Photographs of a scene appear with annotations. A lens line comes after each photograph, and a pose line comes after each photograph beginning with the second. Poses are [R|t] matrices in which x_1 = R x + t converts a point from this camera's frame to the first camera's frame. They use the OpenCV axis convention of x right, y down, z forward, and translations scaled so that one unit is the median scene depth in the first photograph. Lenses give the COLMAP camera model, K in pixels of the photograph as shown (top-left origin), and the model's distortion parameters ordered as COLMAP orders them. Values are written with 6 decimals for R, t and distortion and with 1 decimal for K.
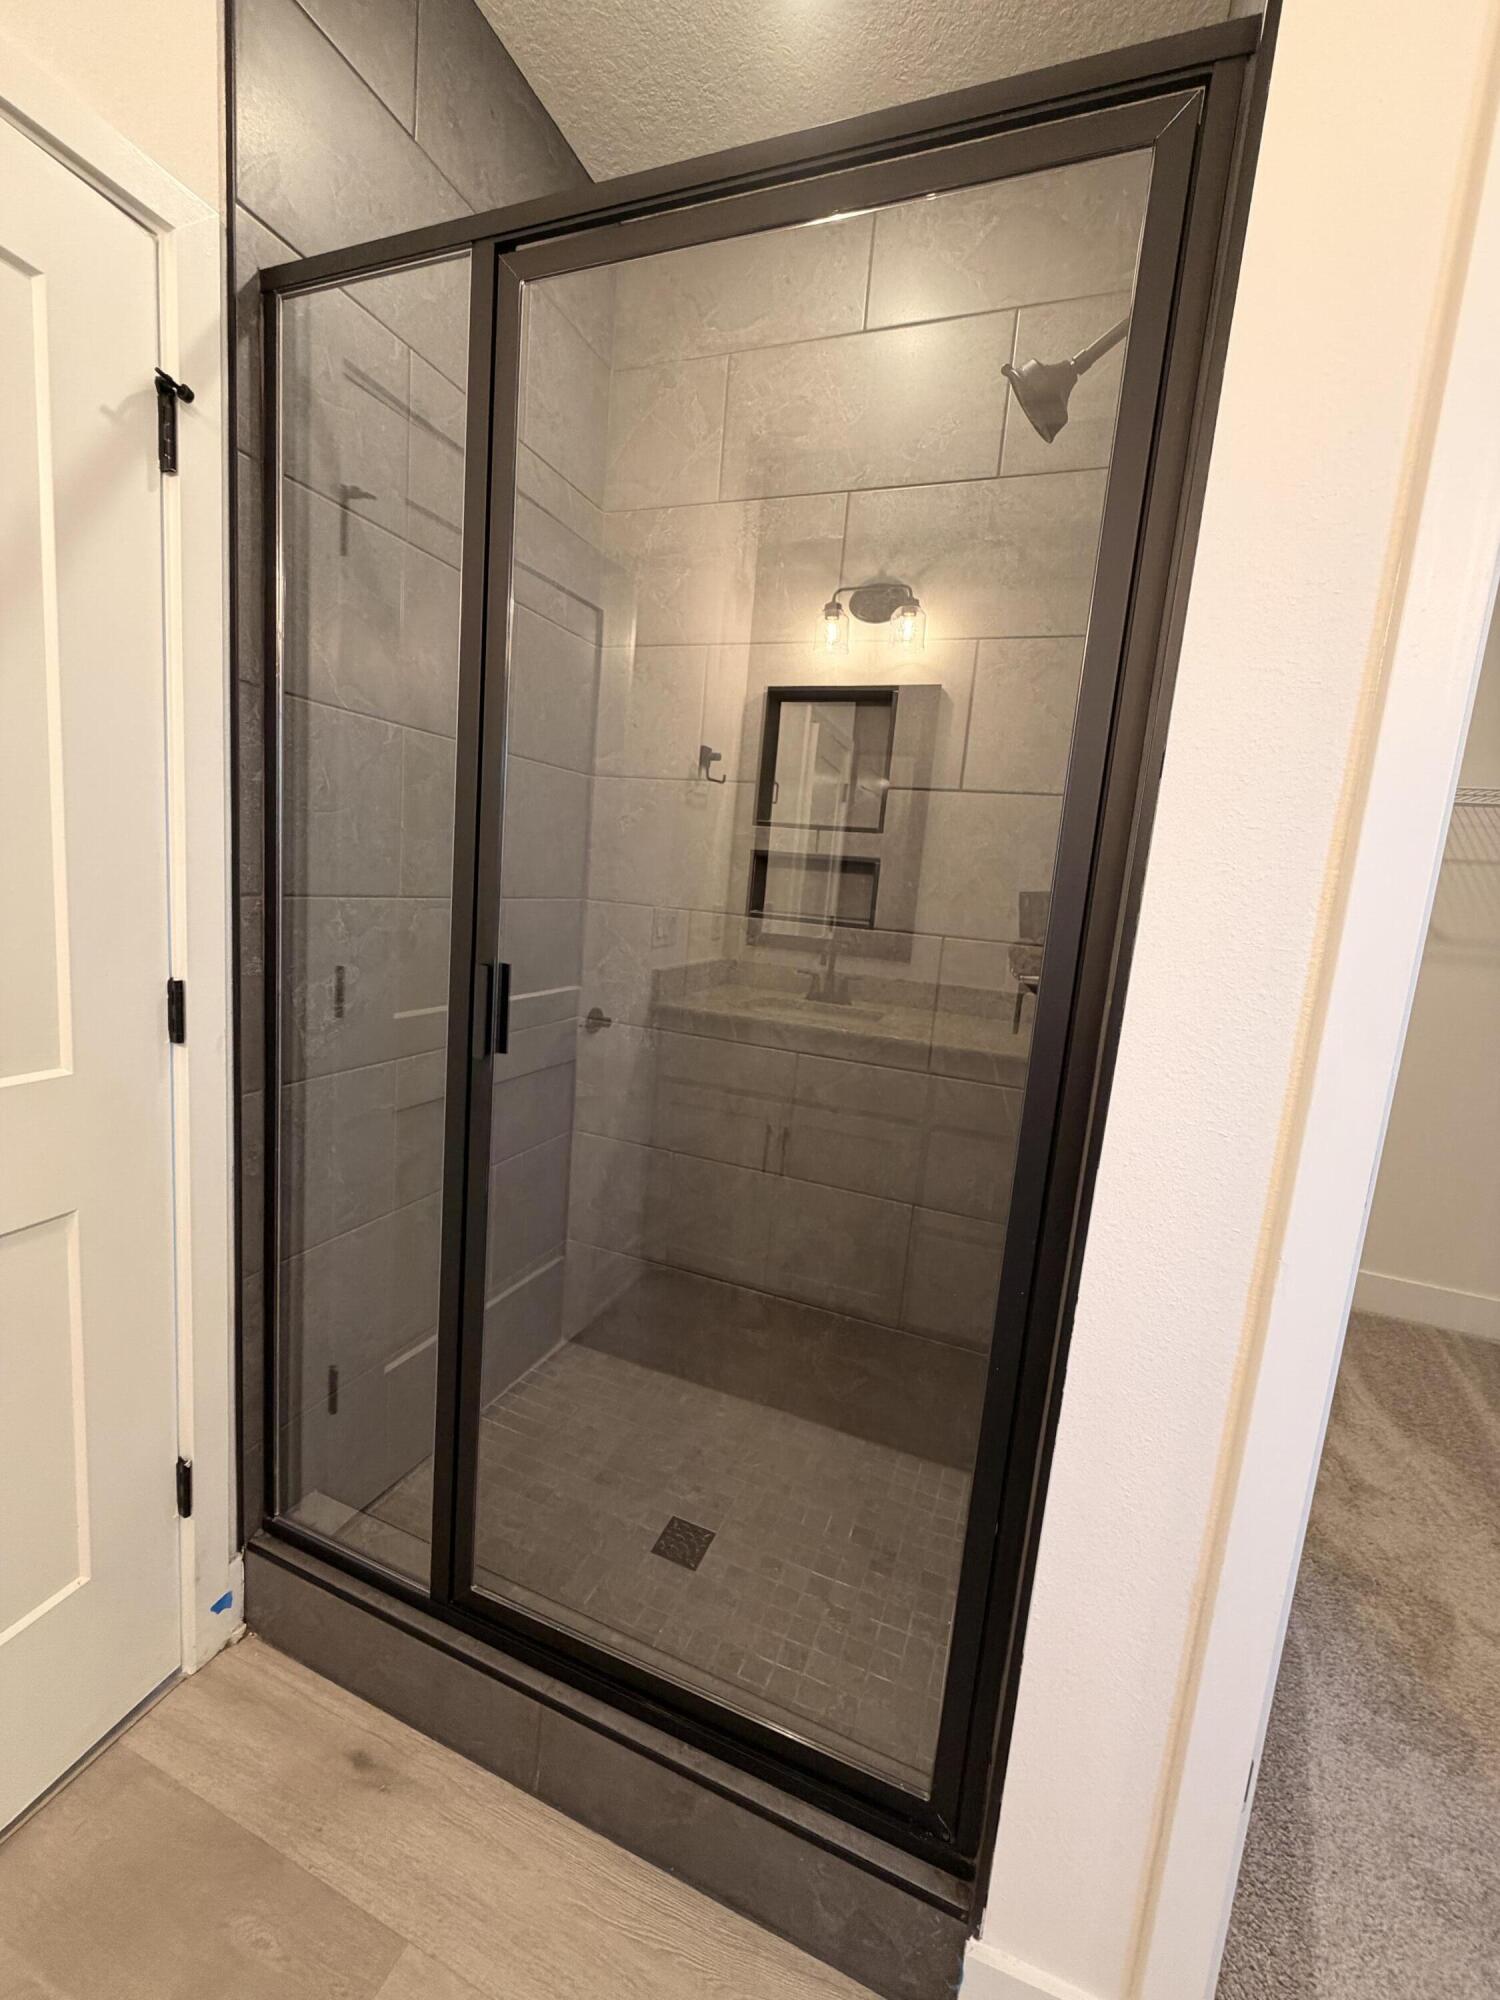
lens RADIAL K [[792.5, 0, 755.7], [0, 792.5, 1008.7], [0, 0, 1]] dist [-0.000130, -0.000205]
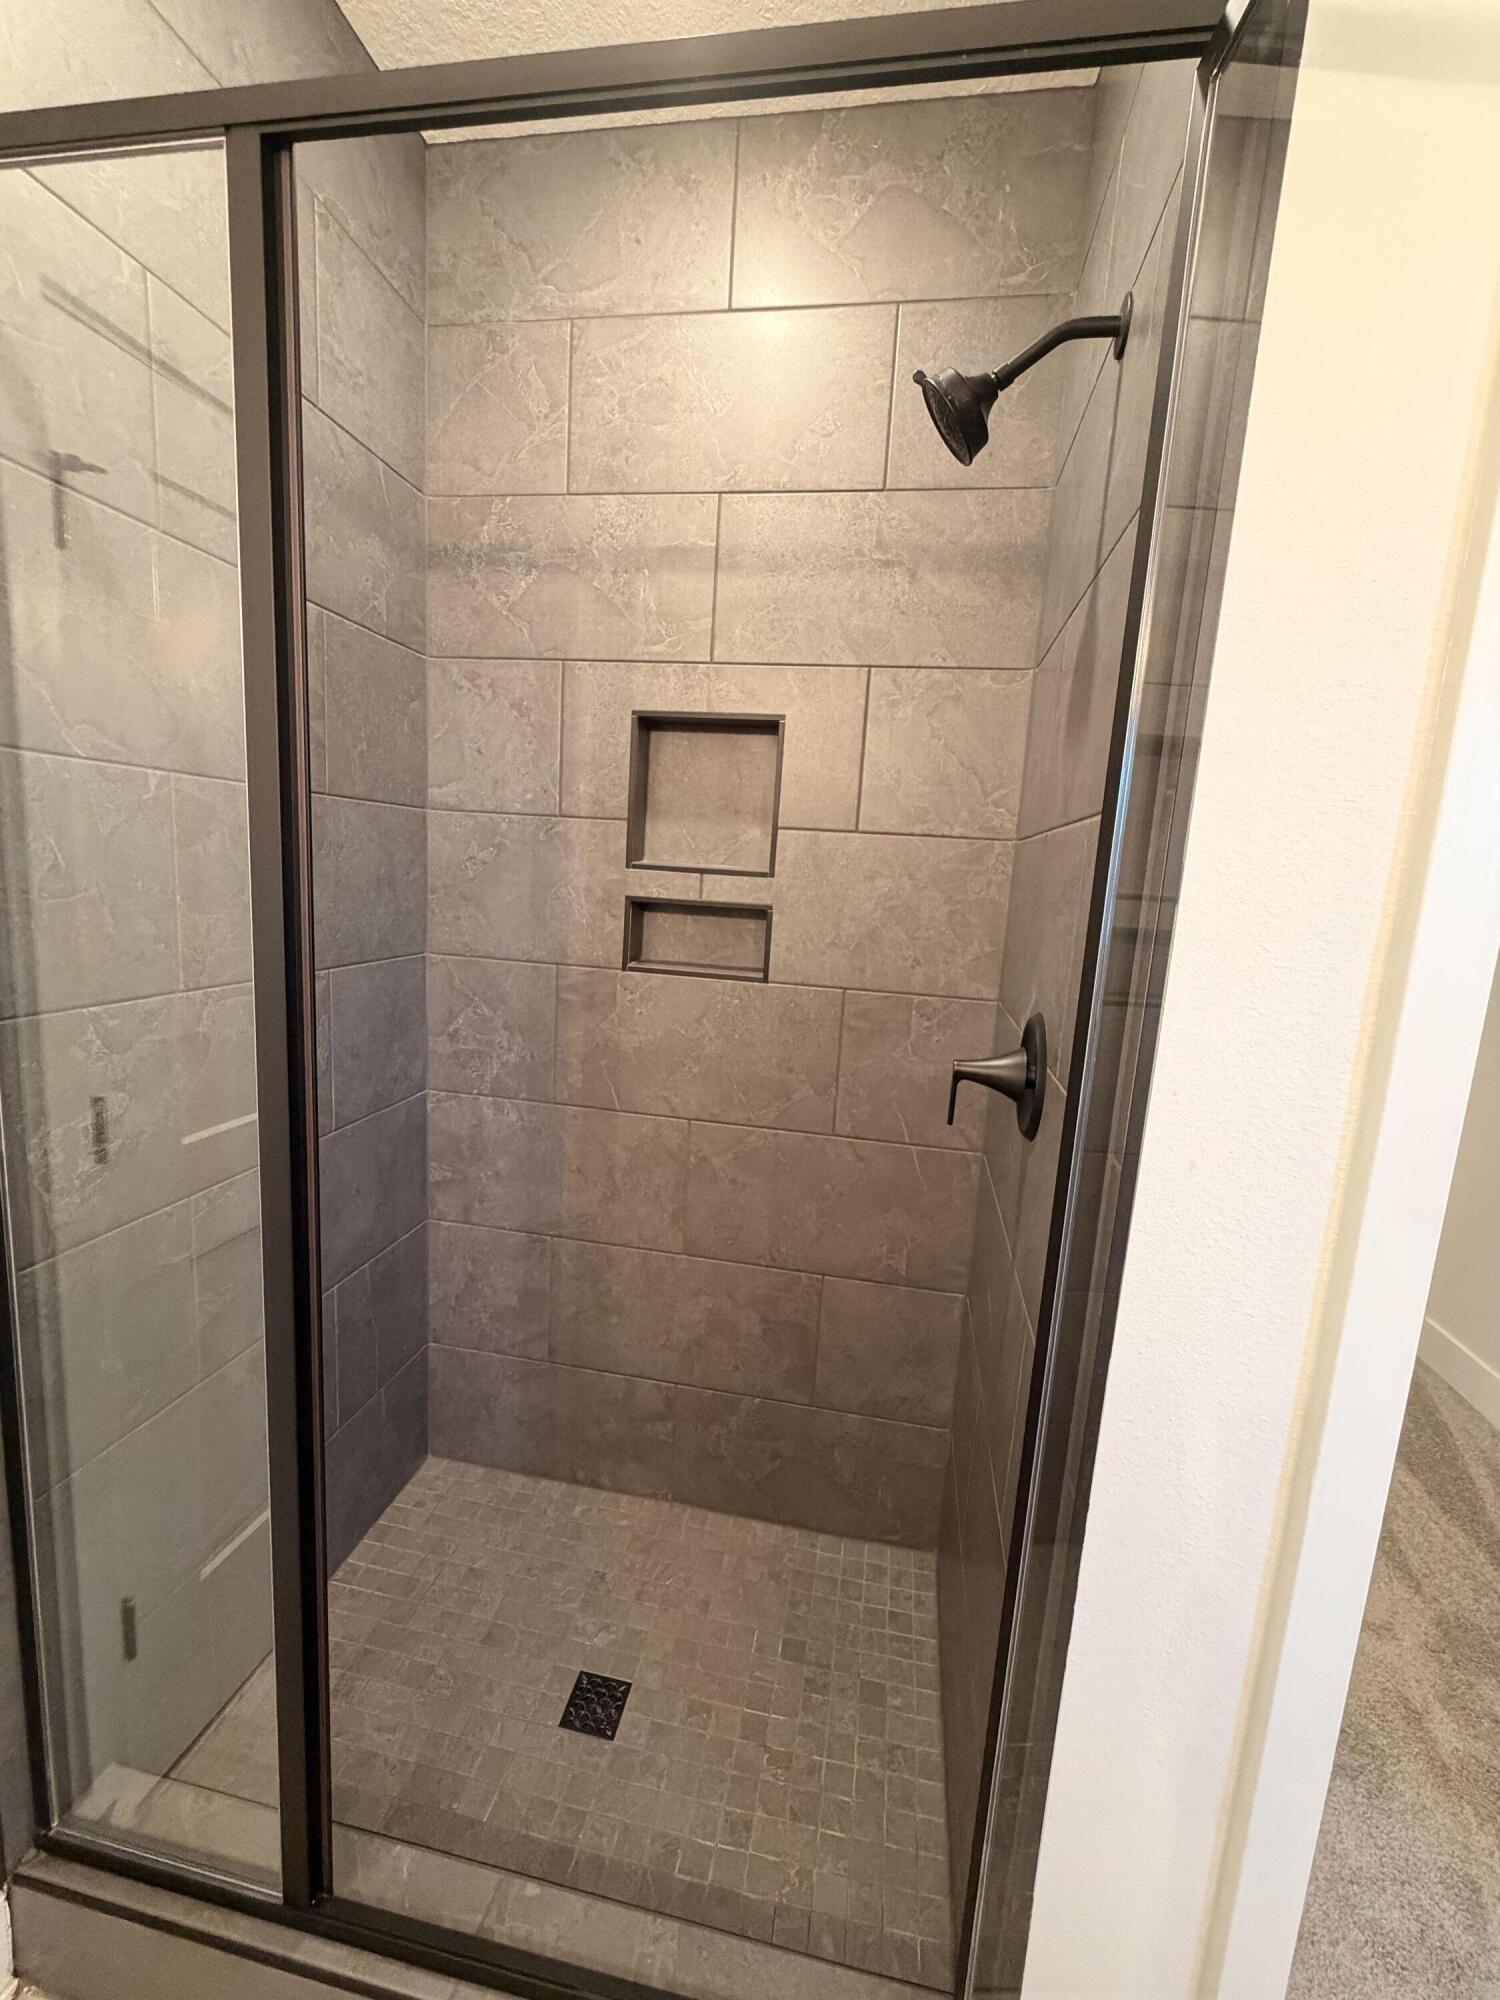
lens RADIAL K [[792.5, 0, 754.5], [0, 792.5, 1006.9], [0, 0, 1]] dist [-0.000130, -0.000205]
pose [[0.981344, -0.053077, 0.184789, -0.043165], [0.049191, 0.998462, 0.025558, -0.116941], [-0.185861, -0.015992, 0.982446, 0.133889]]
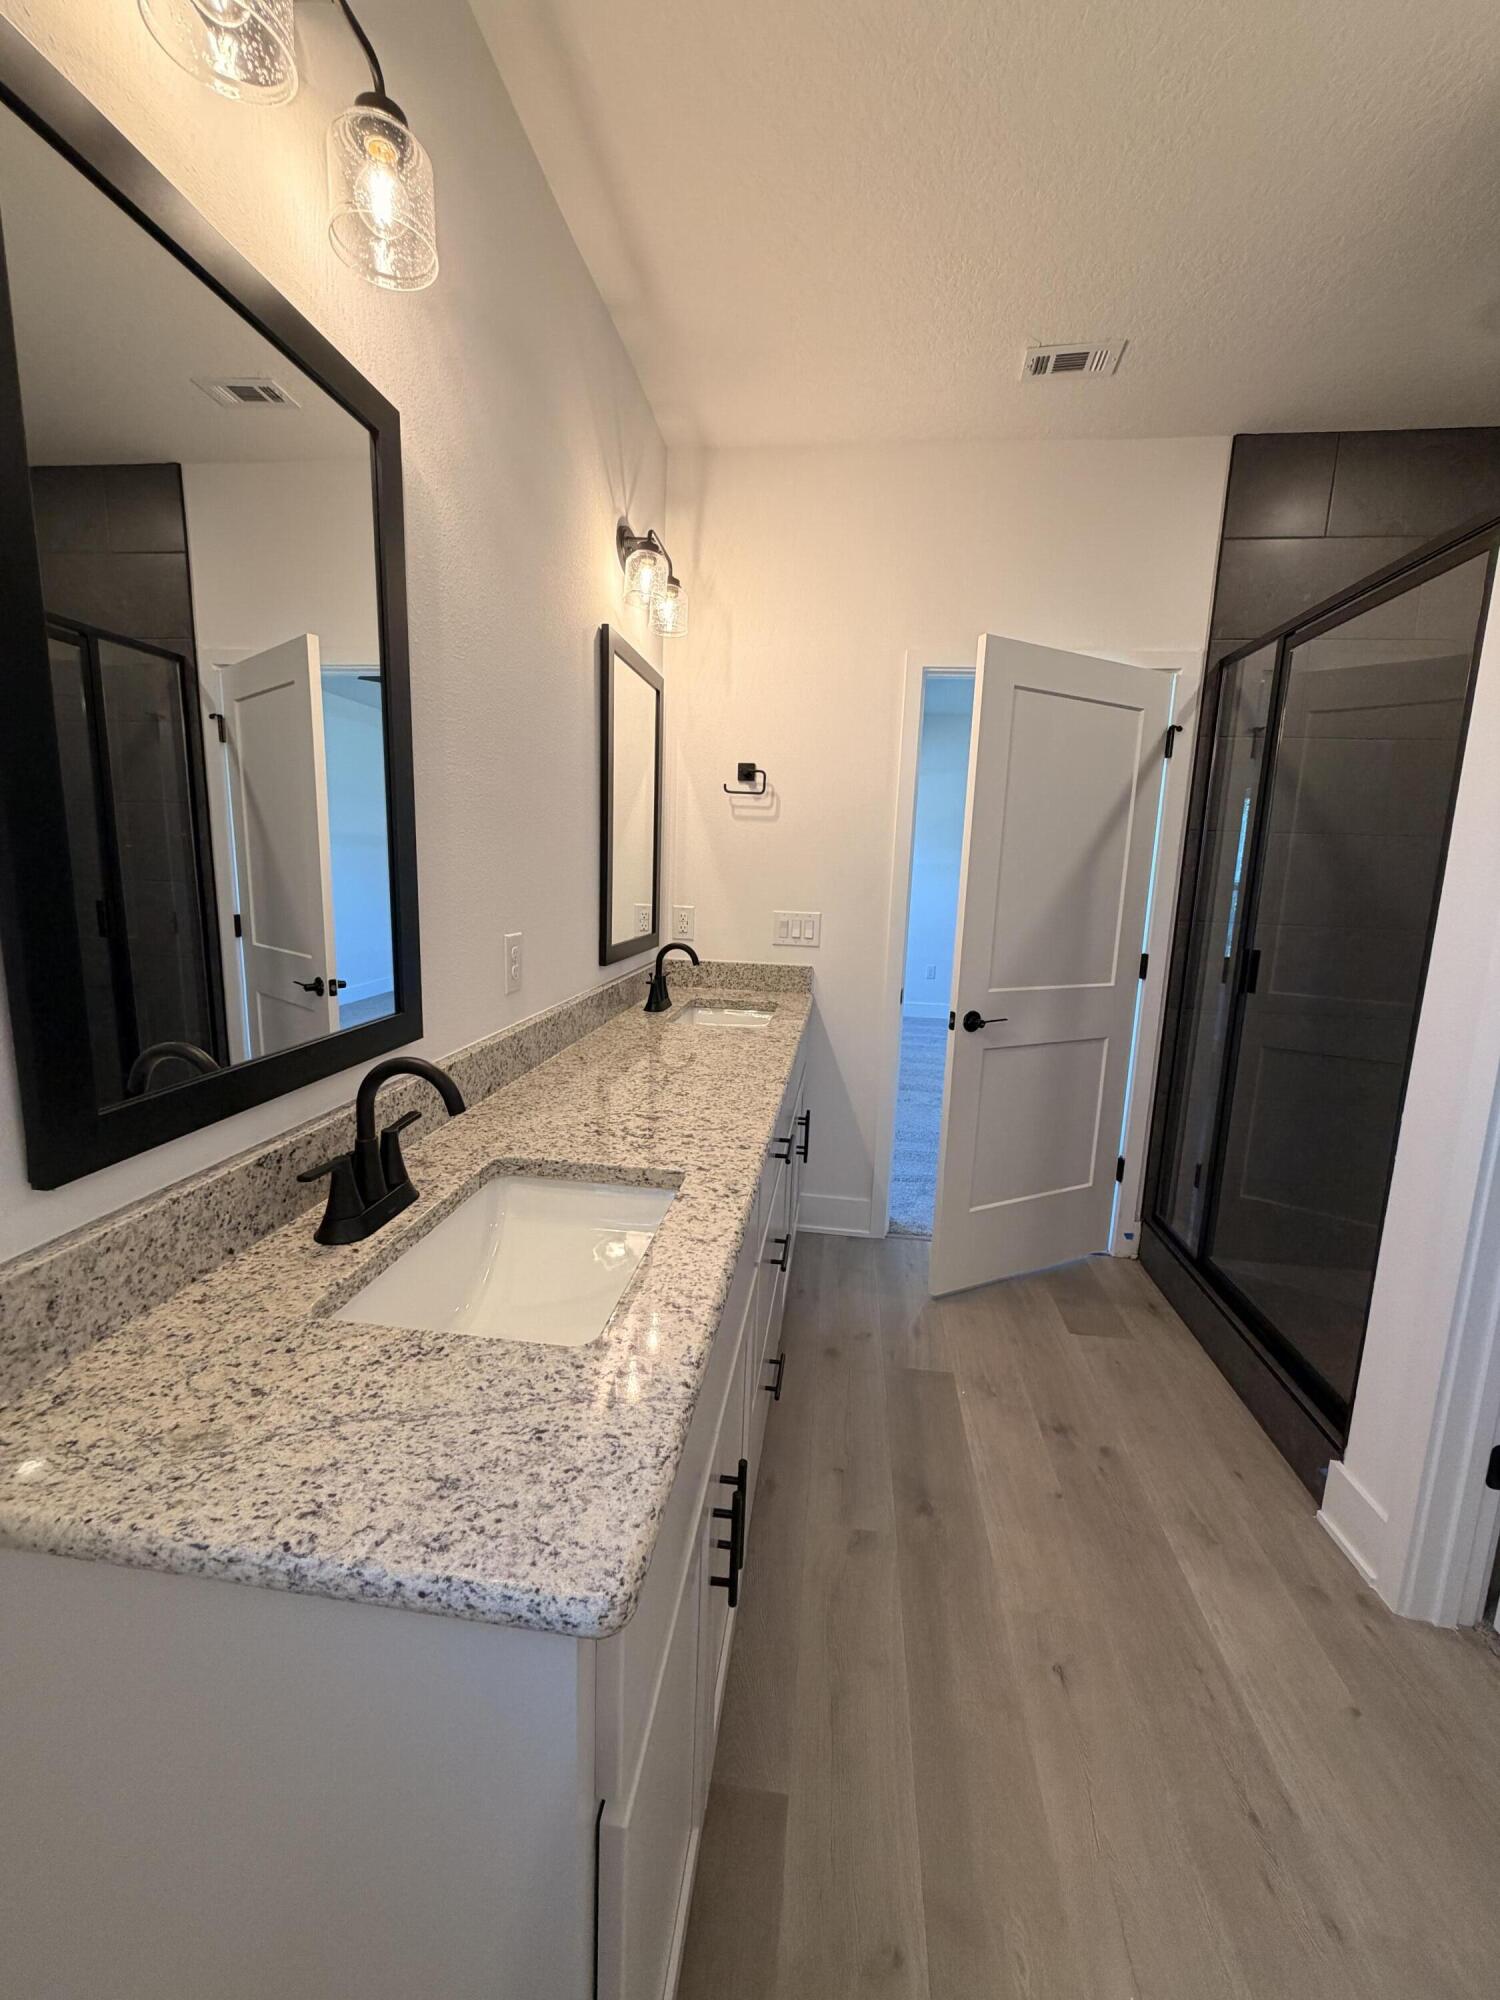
lens RADIAL K [[792.5, 0, 753.7], [0, 792.5, 1004.4], [0, 0, 1]] dist [-0.000130, -0.000205]
pose [[0.251378, 0.095432, -0.963173, 1.034495], [-0.144724, 0.987646, 0.060086, 0.110167], [0.957008, 0.124290, 0.262084, -0.612090]]
